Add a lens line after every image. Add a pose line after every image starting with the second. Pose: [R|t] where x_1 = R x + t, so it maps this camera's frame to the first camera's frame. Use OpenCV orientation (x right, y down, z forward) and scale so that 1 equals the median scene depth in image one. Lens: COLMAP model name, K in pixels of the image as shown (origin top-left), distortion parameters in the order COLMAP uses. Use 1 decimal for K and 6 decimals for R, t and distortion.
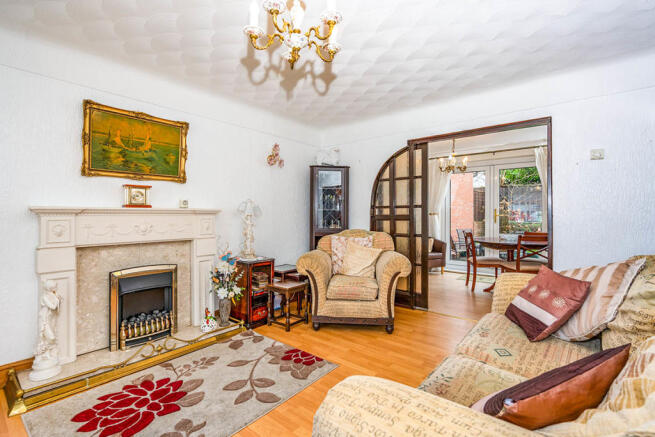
lens RADIAL K [[305.6, 0, 327.6], [0, 305.6, 215.0], [0, 0, 1]] dist [-0.000232, -0.000130]
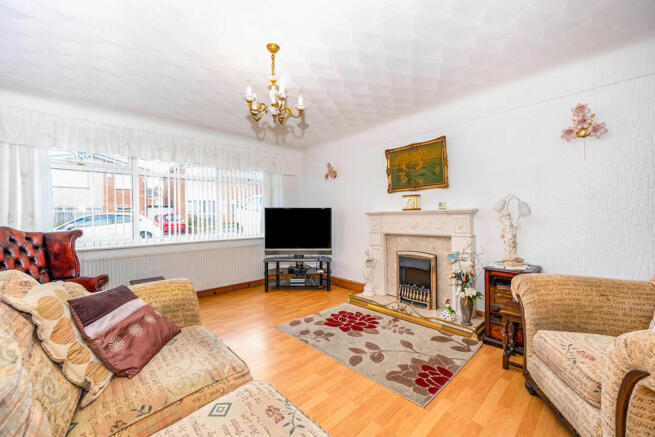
lens RADIAL K [[262.6, 0, 327.5], [0, 262.6, 218.5], [0, 0, 1]] dist [0.000705, 0.000149]
pose [[-0.133841, 0.009586, -0.990956, 0.695102], [0.012906, 0.999885, 0.007929, -0.001067], [0.990919, -0.011728, -0.133949, 0.803240]]
